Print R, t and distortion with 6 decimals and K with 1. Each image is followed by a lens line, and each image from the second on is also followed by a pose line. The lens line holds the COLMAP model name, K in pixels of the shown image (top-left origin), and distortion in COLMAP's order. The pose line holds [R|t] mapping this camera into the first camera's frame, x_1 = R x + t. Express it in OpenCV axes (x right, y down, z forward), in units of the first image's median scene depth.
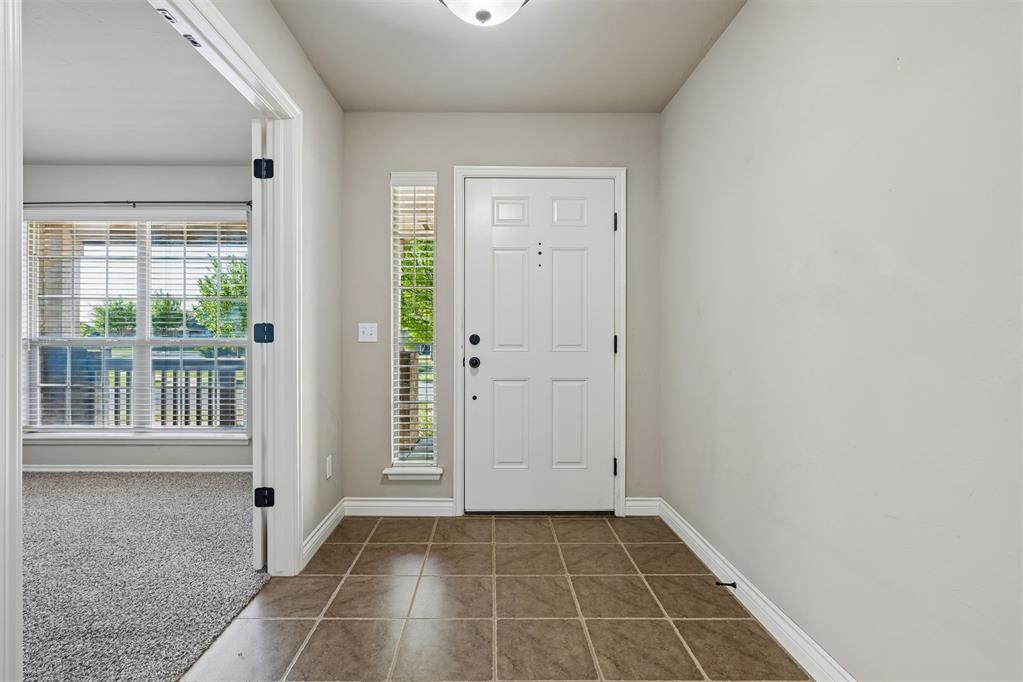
lens RADIAL K [[466.4, 0, 509.8], [0, 466.4, 340.3], [0, 0, 1]] dist [-0.001138, -0.000093]
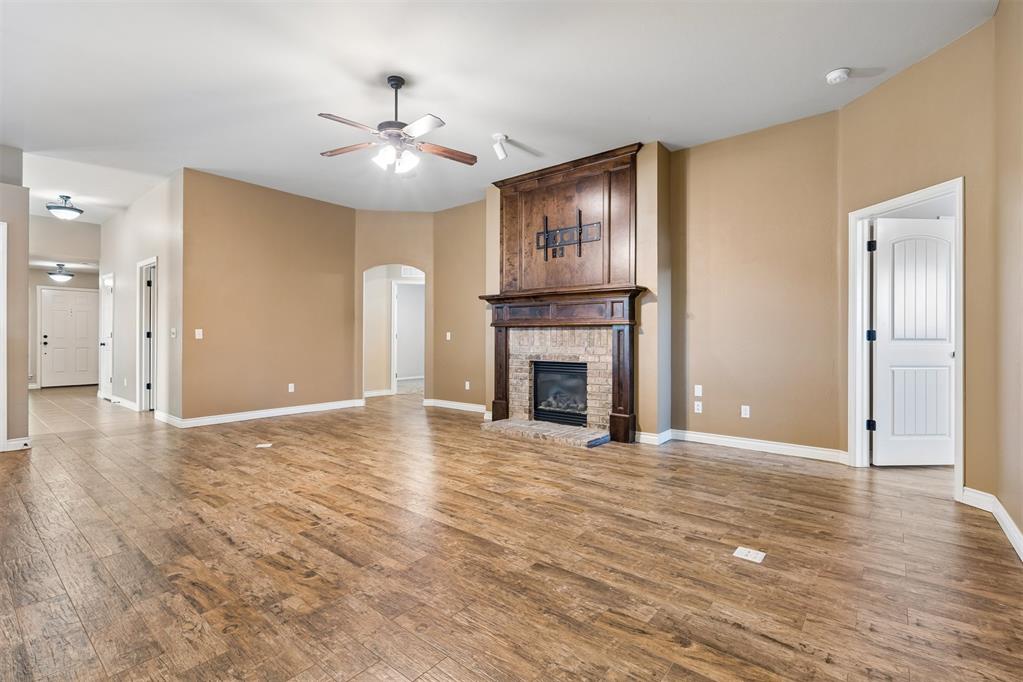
lens RADIAL K [[466.4, 0, 511.9], [0, 466.4, 333.8], [0, 0, 1]] dist [-0.001138, -0.000093]
pose [[0.631517, 0.002506, 0.775358, -0.567345], [-0.006693, 0.999975, 0.002220, -0.053405], [-0.775333, -0.006591, 0.631519, -3.843306]]
